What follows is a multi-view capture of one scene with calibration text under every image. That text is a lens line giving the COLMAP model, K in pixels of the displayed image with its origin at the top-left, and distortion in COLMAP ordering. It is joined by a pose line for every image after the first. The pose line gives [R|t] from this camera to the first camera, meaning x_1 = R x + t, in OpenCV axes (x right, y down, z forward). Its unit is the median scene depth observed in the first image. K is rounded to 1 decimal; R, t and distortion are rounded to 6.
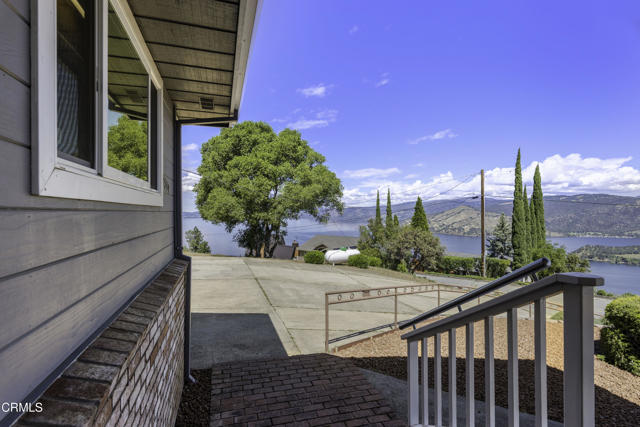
lens RADIAL K [[321.0, 0, 318.0], [0, 321.0, 212.7], [0, 0, 1]] dist [-0.002006, 0.000205]
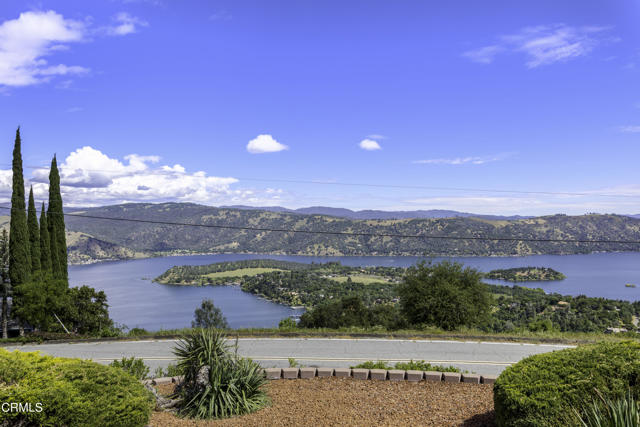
lens RADIAL K [[499.6, 0, 324.6], [0, 499.6, 224.3], [0, 0, 1]] dist [-0.003117, 0.004902]
pose [[0.563033, -0.006931, 0.826405, 0.149021], [0.011120, 0.999938, 0.000811, -0.003772], [-0.826359, 0.008733, 0.563075, -0.069454]]
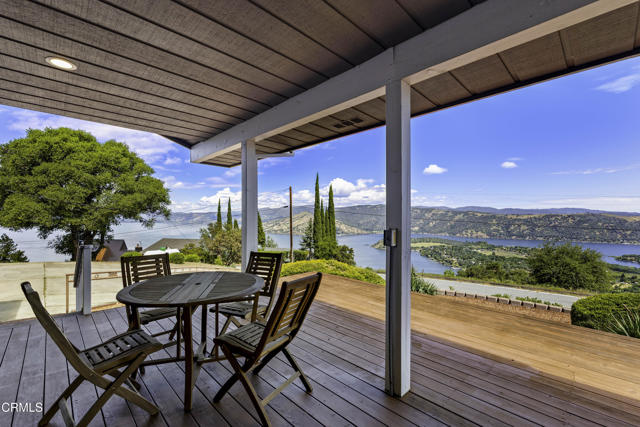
lens RADIAL K [[279.7, 0, 322.4], [0, 279.7, 213.1], [0, 0, 1]] dist [0.006410, -0.000715]
pose [[0.890823, 0.006934, 0.454298, 0.083073], [-0.000691, 0.999903, -0.013907, -0.003871], [-0.454350, 0.012074, 0.890741, -0.122888]]
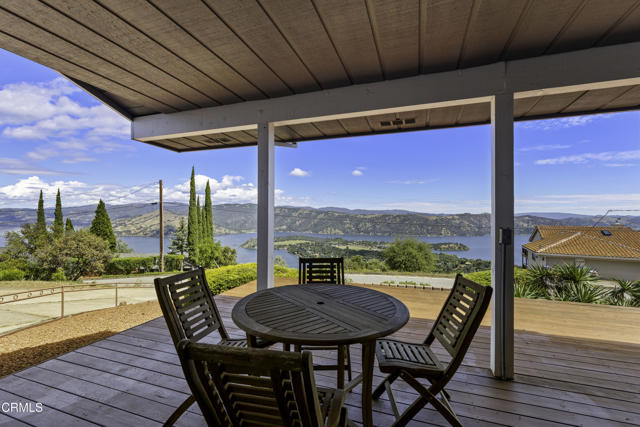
lens RADIAL K [[279.7, 0, 322.9], [0, 279.7, 213.7], [0, 0, 1]] dist [0.006410, -0.000715]
pose [[0.588772, 0.010704, 0.808228, 0.034892], [-0.004828, 0.999941, -0.009726, -0.004049], [-0.808285, 0.001824, 0.588789, -0.068036]]
